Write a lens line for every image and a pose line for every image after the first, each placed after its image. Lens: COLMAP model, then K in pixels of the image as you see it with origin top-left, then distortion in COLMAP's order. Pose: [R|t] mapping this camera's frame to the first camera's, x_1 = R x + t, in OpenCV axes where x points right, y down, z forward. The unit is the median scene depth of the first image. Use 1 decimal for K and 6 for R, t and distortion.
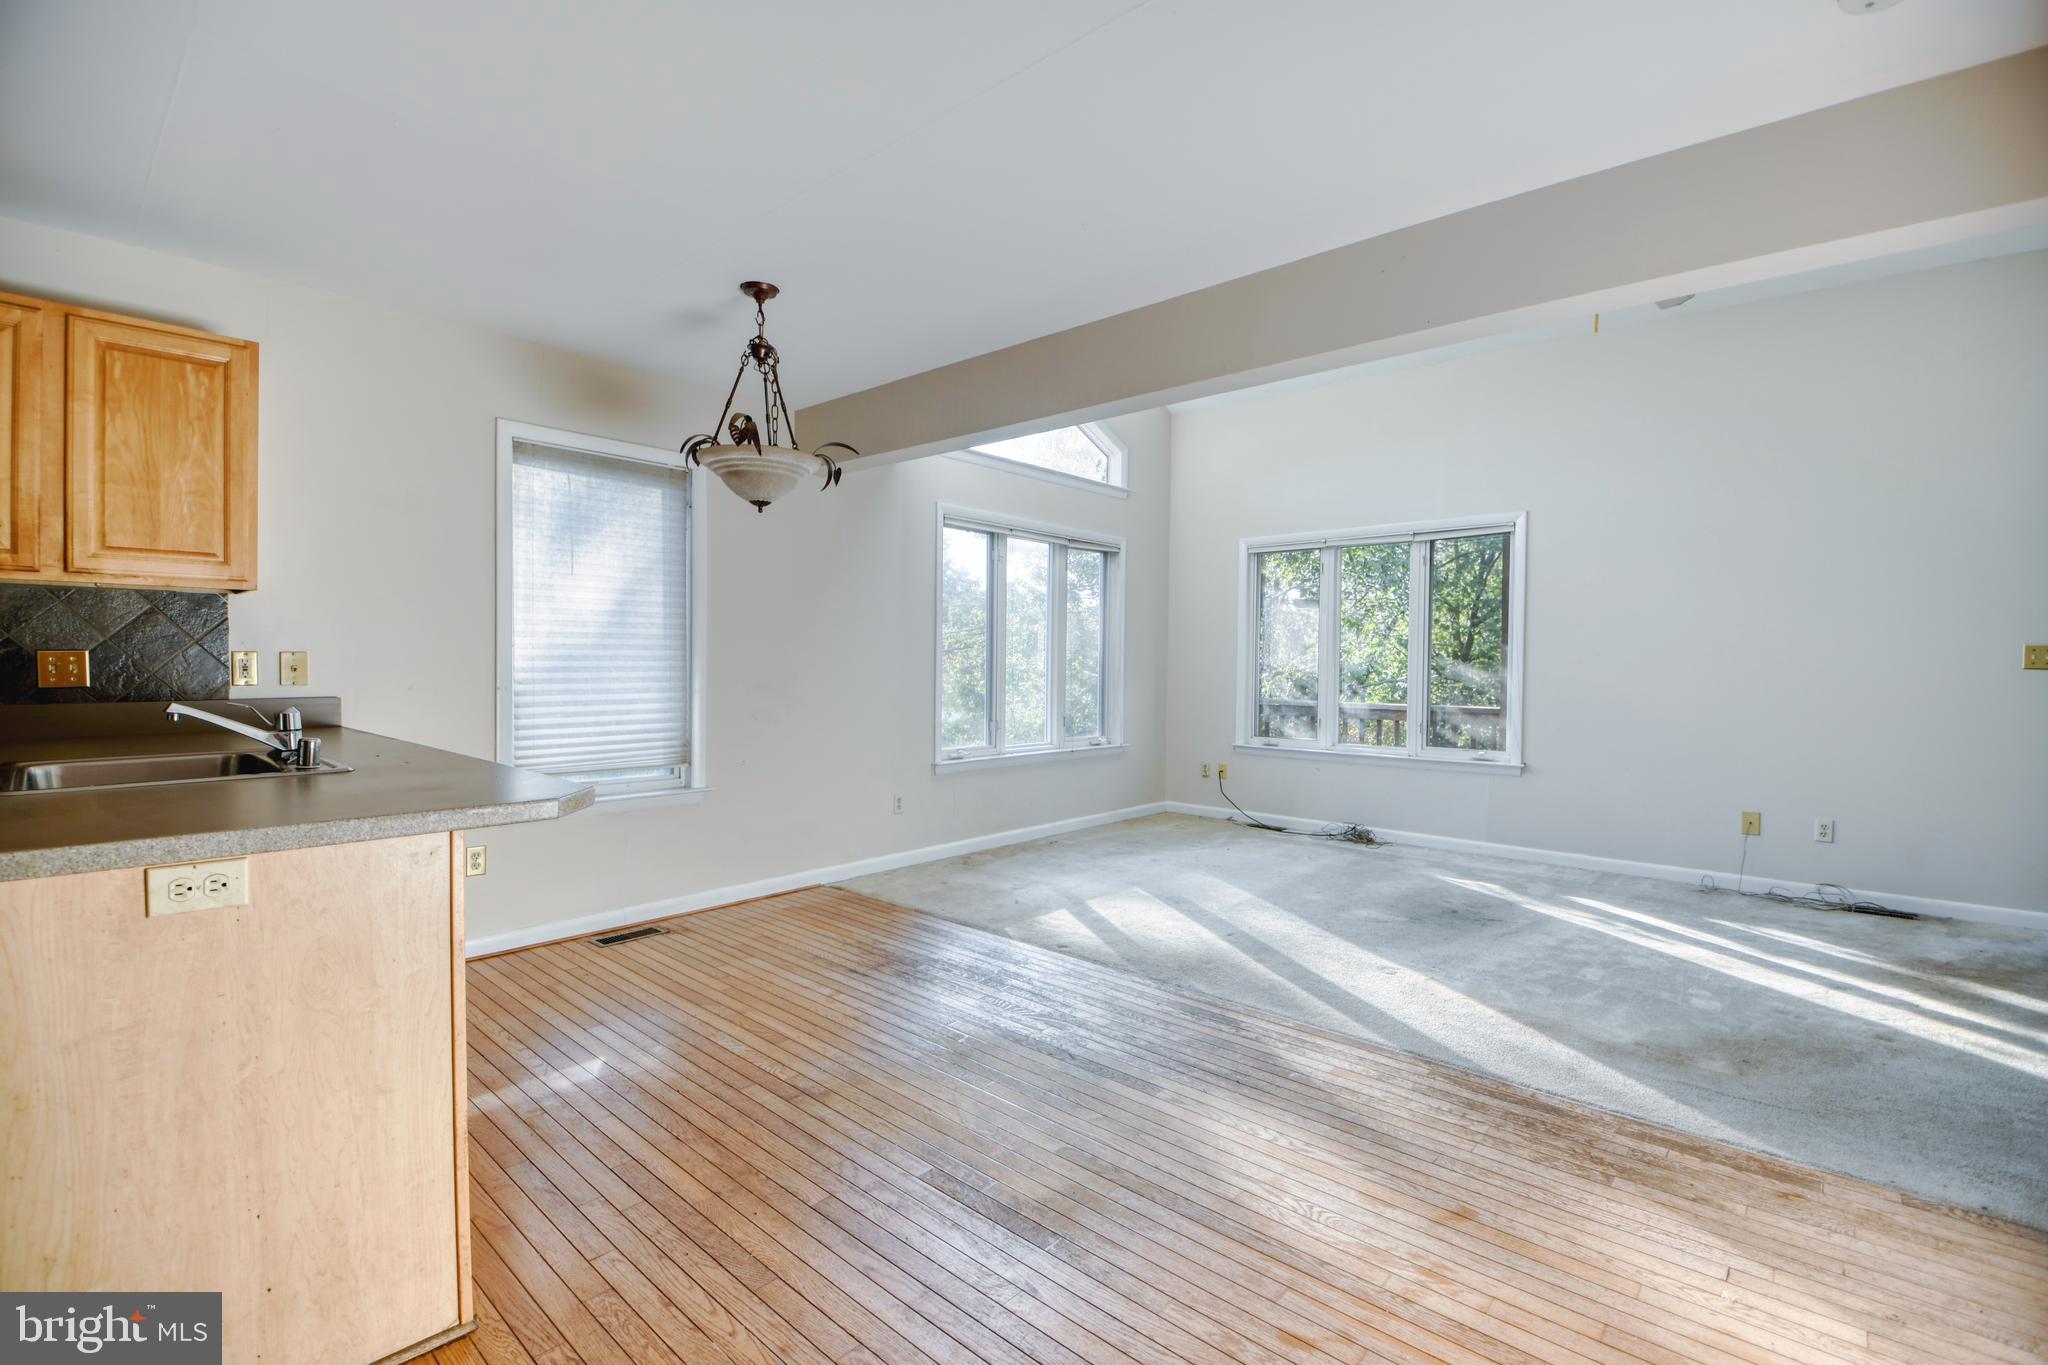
lens RADIAL K [[898.7, 0, 1016.6], [0, 898.7, 681.2], [0, 0, 1]] dist [0.013750, -0.025363]
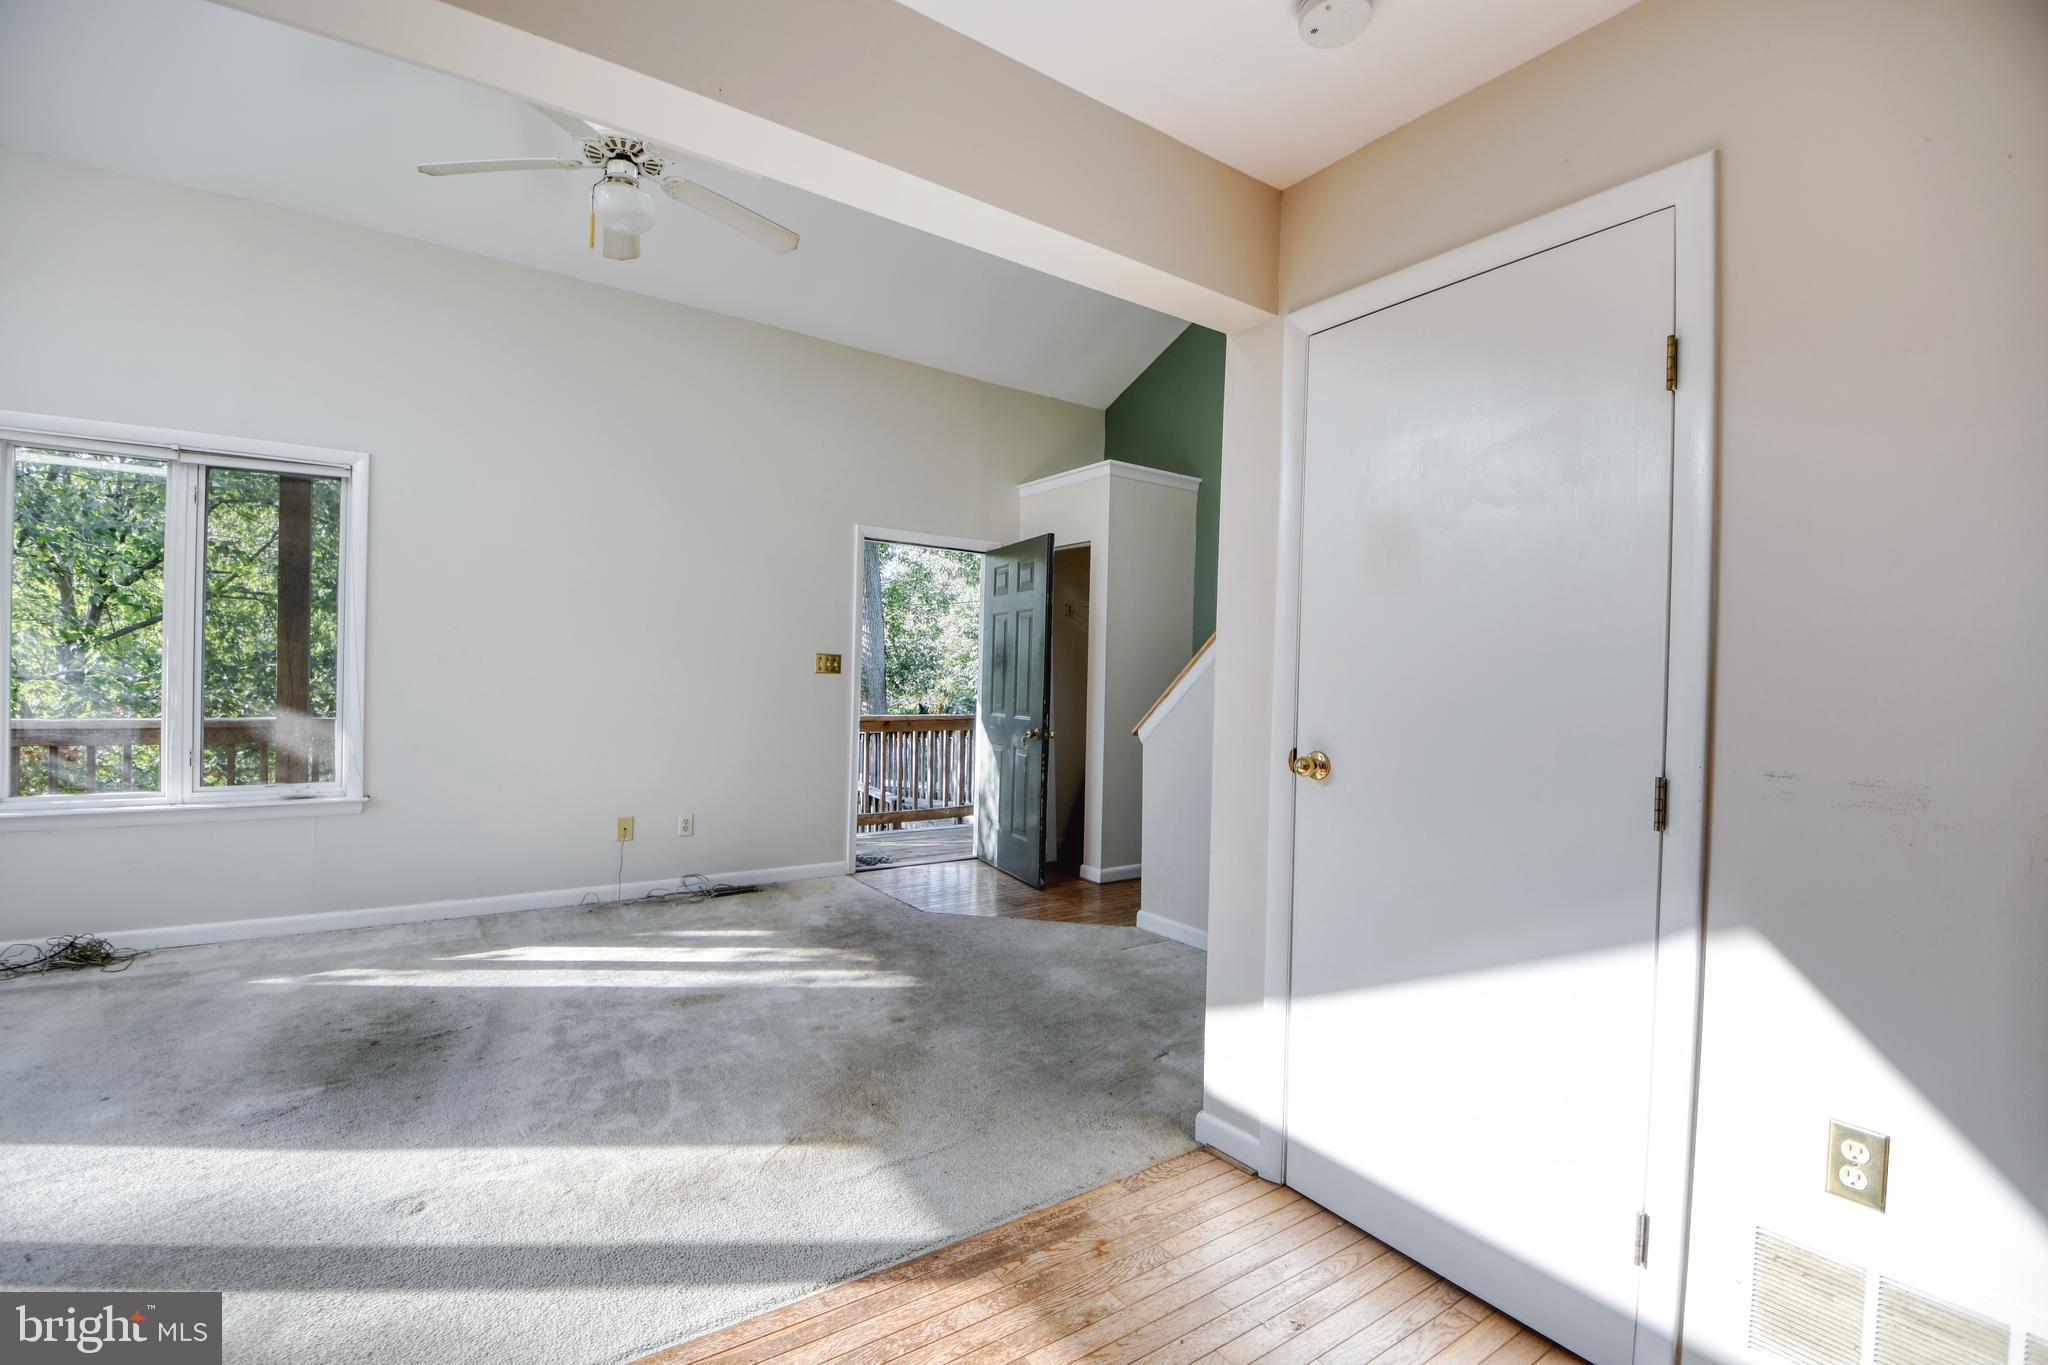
lens RADIAL K [[898.7, 0, 1016.6], [0, 898.7, 681.2], [0, 0, 1]] dist [0.013750, -0.025363]
pose [[0.234052, -0.010190, 0.972171, -0.052940], [-0.003379, 0.999931, 0.011294, -0.024372], [-0.972218, -0.005928, 0.234001, 0.590872]]
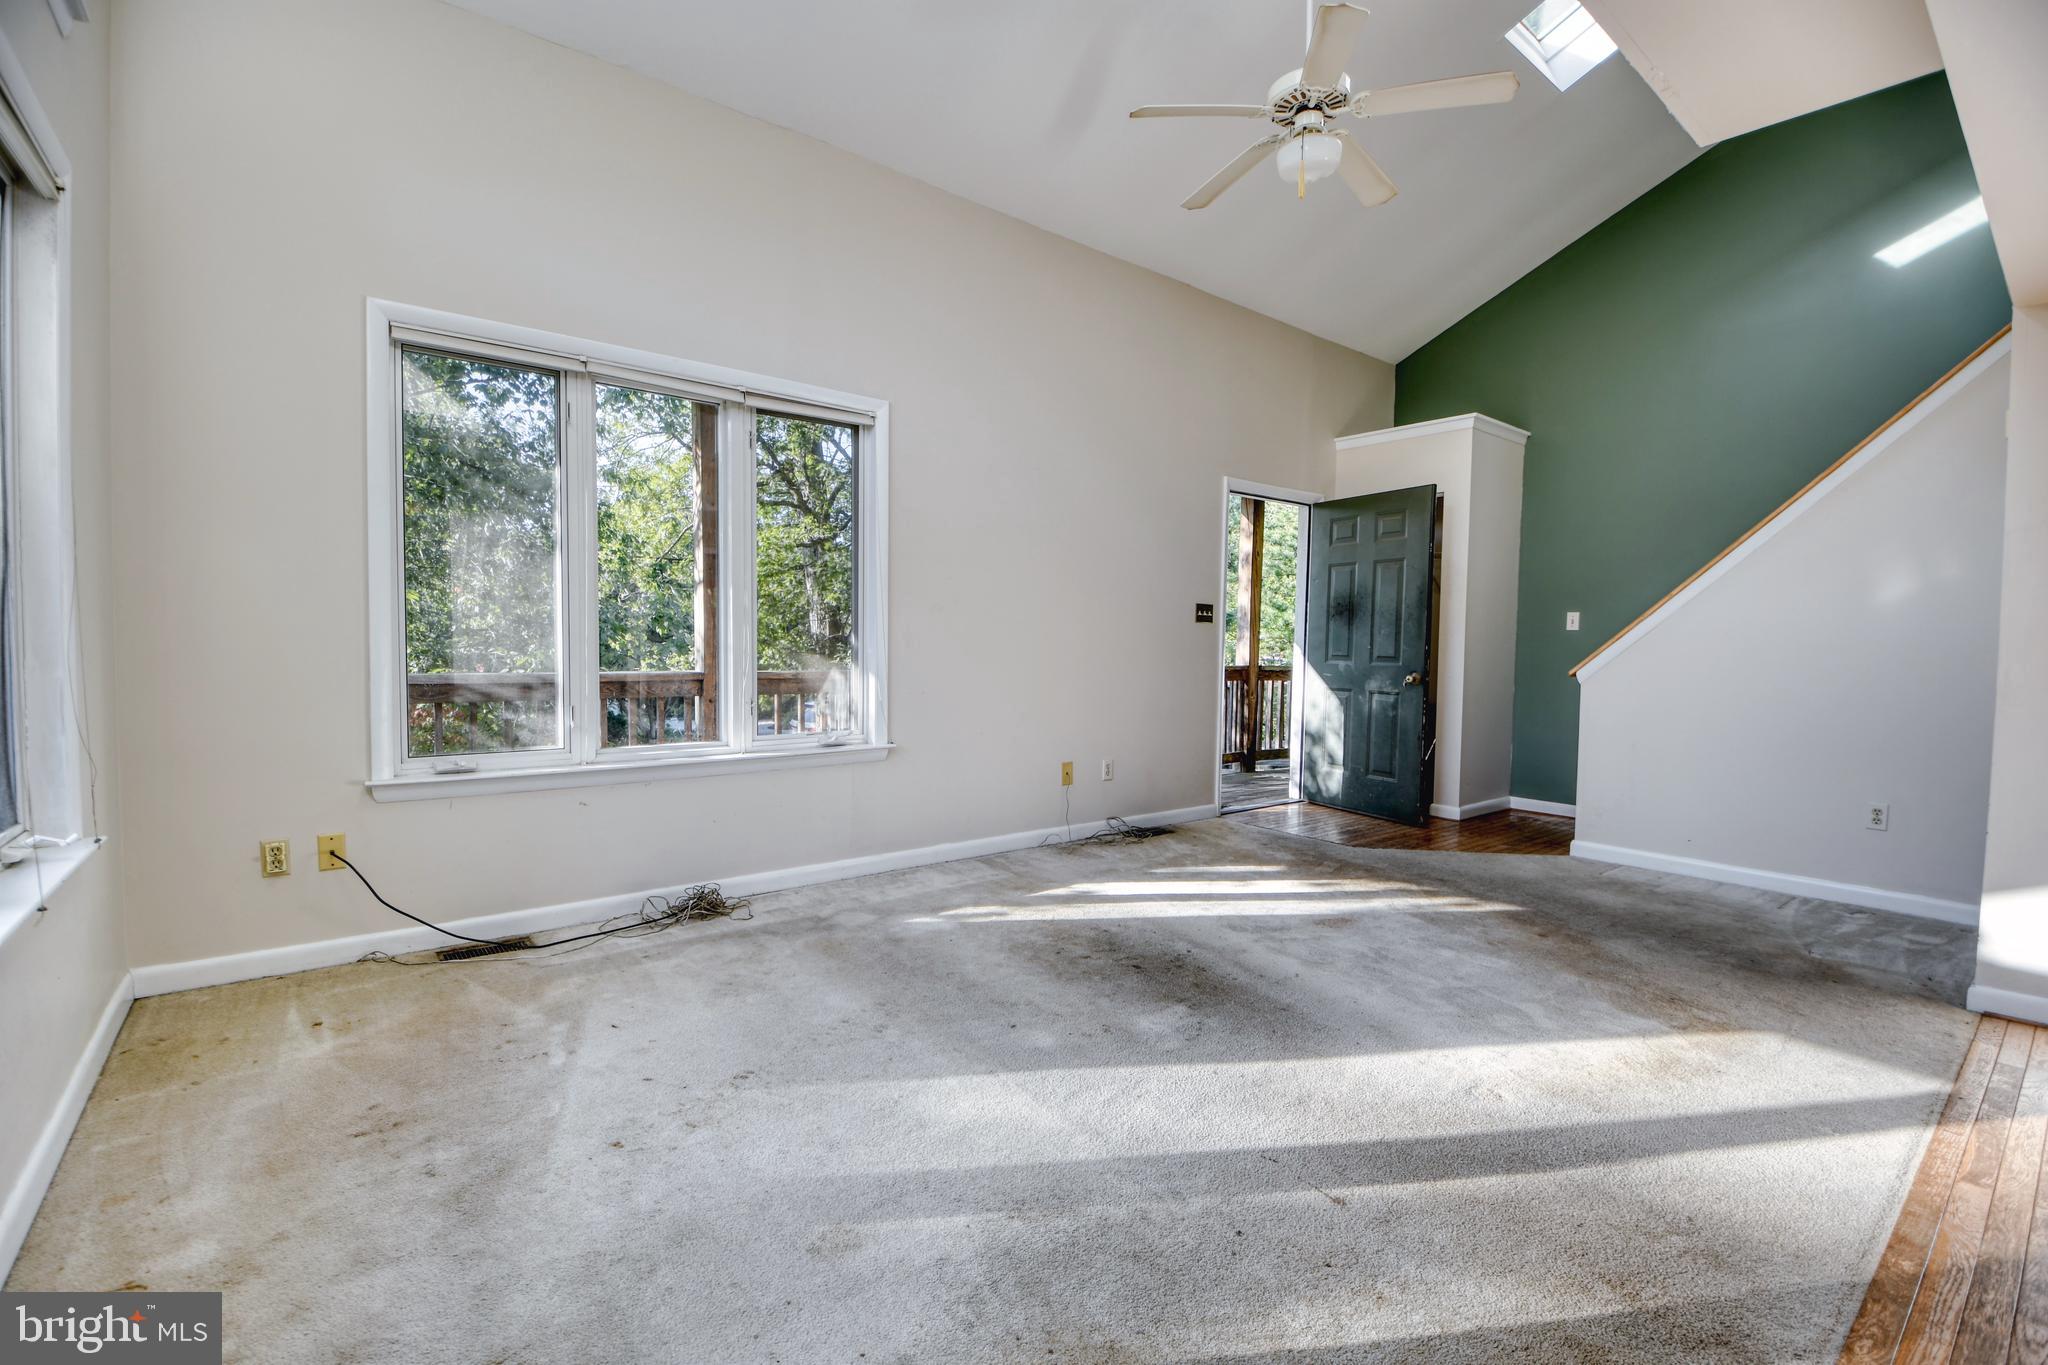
lens RADIAL K [[900.5, 0, 1016.8], [0, 900.5, 681.5], [0, 0, 1]] dist [0.002258, -0.017983]
pose [[0.174423, -0.055521, 0.983104, -0.286879], [0.004556, 0.998444, 0.055579, -0.000625], [-0.984660, -0.005215, 0.174404, 1.452561]]
